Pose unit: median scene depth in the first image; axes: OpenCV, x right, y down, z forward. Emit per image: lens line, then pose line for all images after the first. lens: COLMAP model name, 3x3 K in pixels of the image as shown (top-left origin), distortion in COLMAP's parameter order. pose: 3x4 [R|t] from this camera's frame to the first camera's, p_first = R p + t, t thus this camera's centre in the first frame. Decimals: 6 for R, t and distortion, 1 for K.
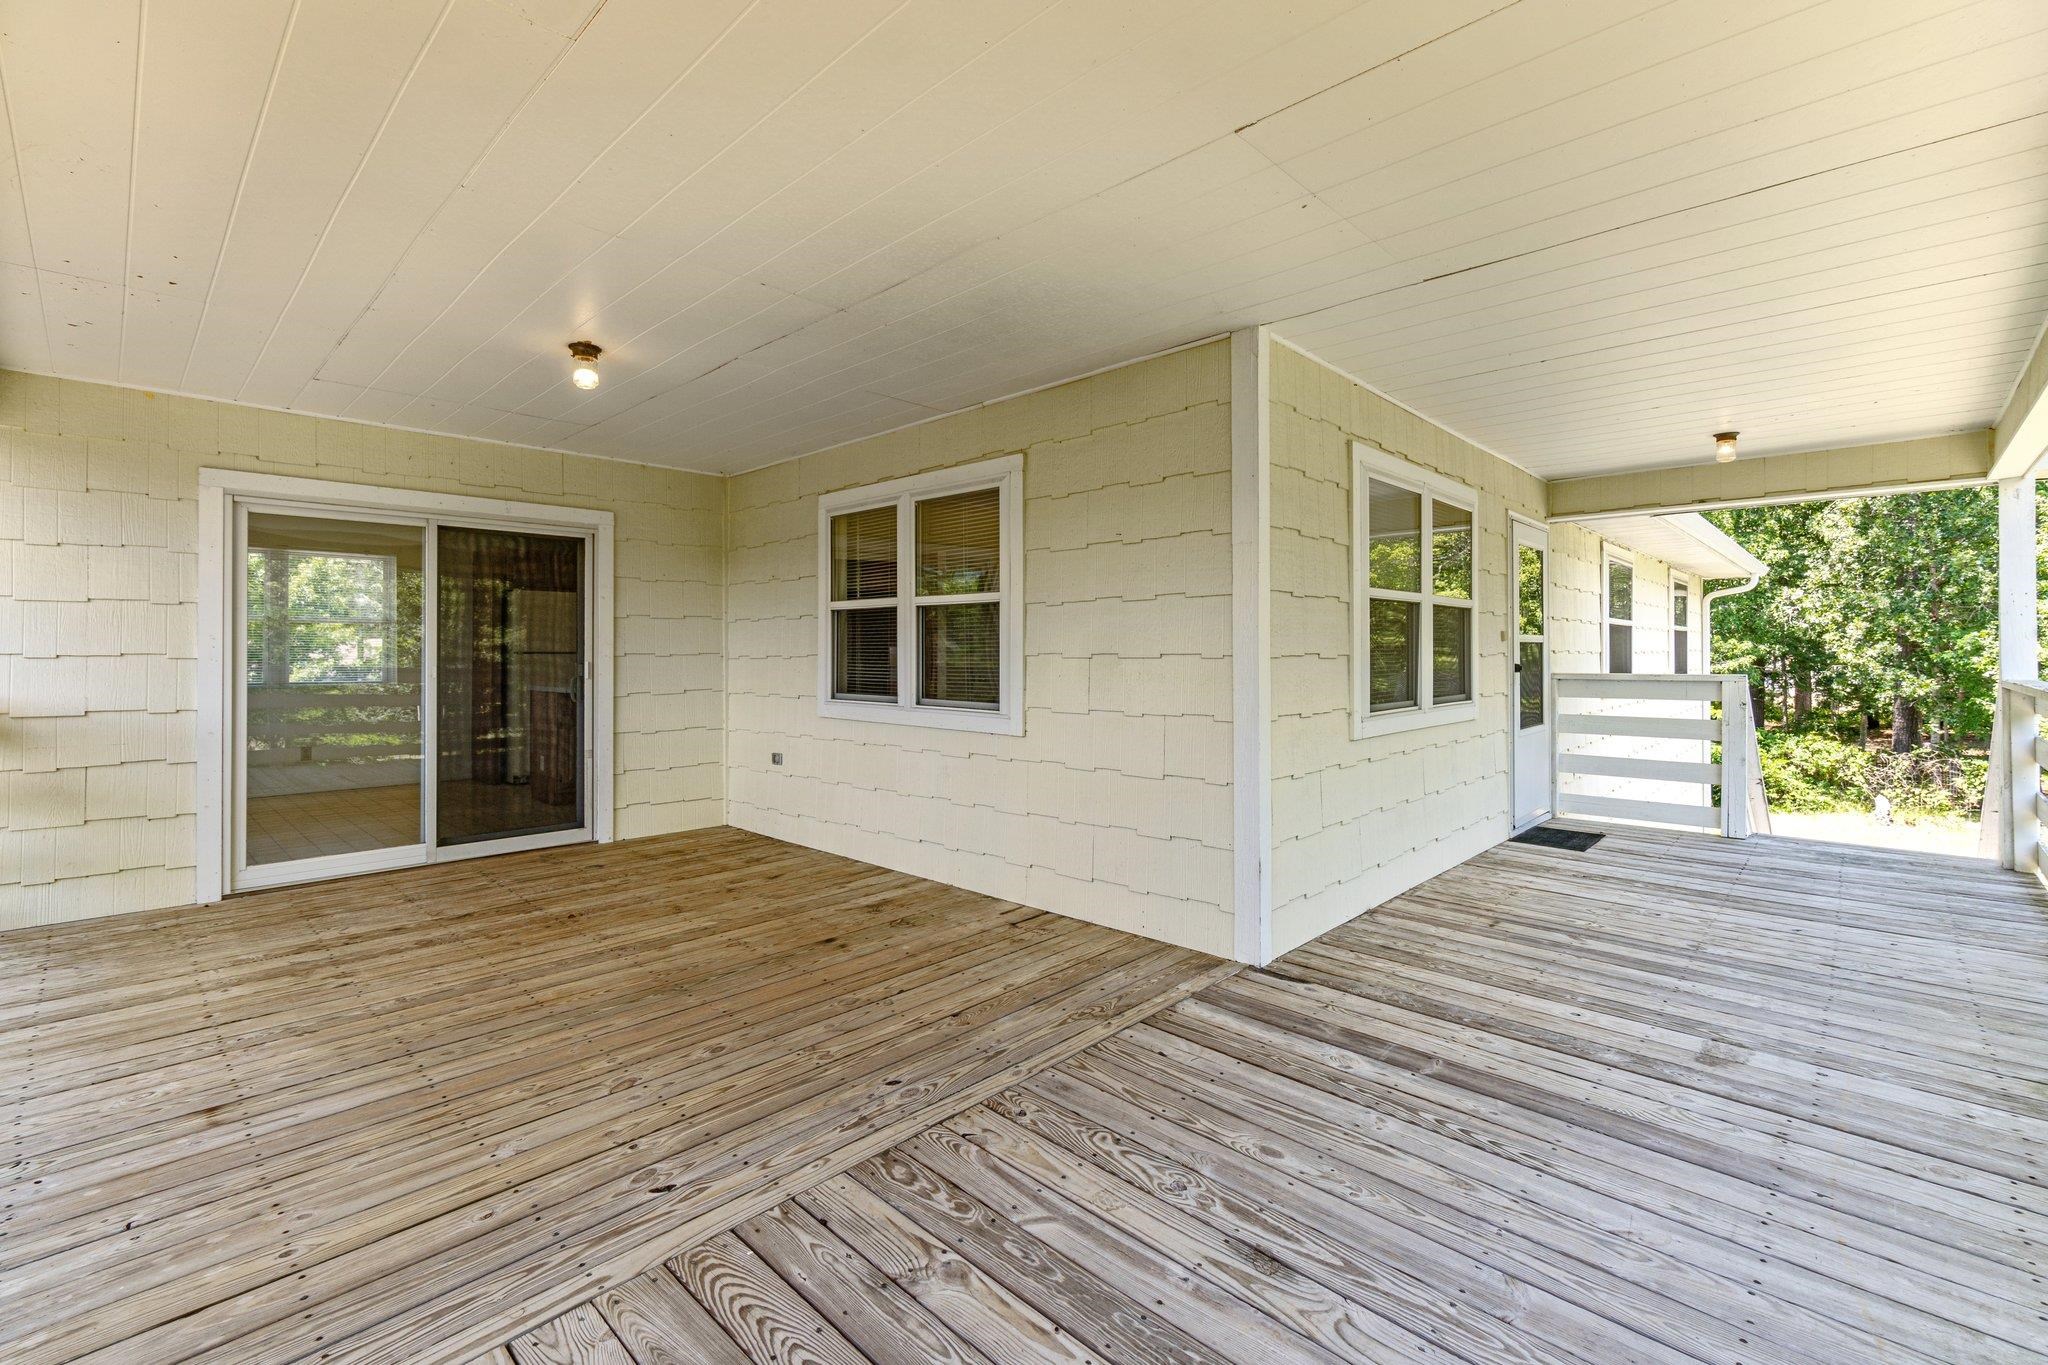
lens RADIAL K [[882.0, 0, 1019.6], [0, 882.0, 662.8], [0, 0, 1]] dist [-0.007792, 0.001349]
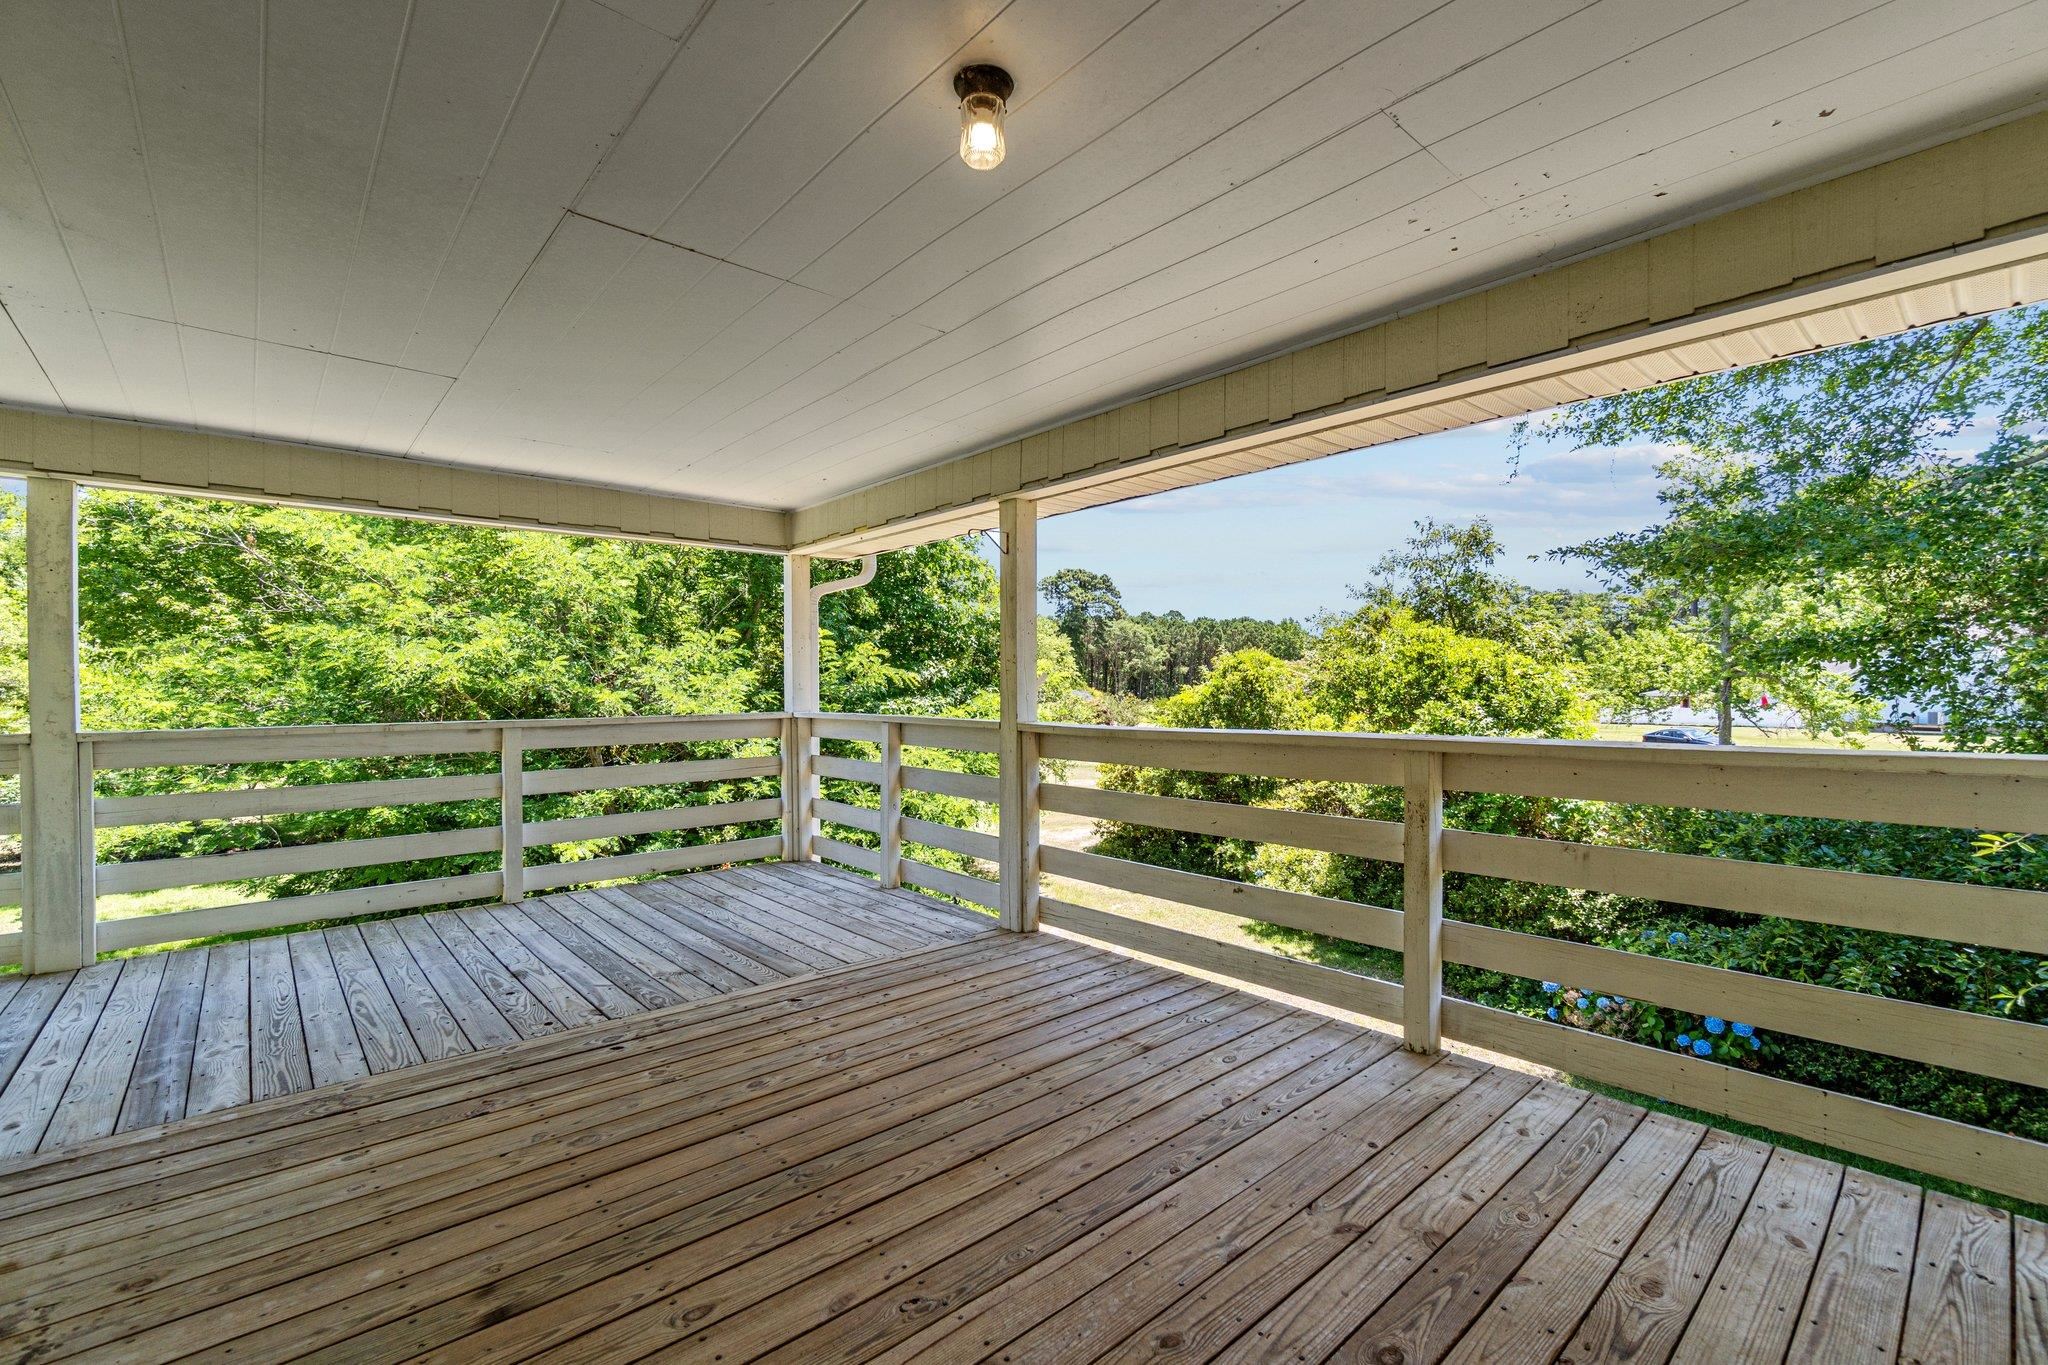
lens RADIAL K [[882.0, 0, 1024.9], [0, 882.0, 685.8], [0, 0, 1]] dist [-0.007792, 0.001349]
pose [[-0.997177, 0.003784, 0.074988, -0.690291], [0.004638, 0.999926, 0.011226, -0.027099], [-0.074940, 0.011542, -0.997121, 1.872740]]
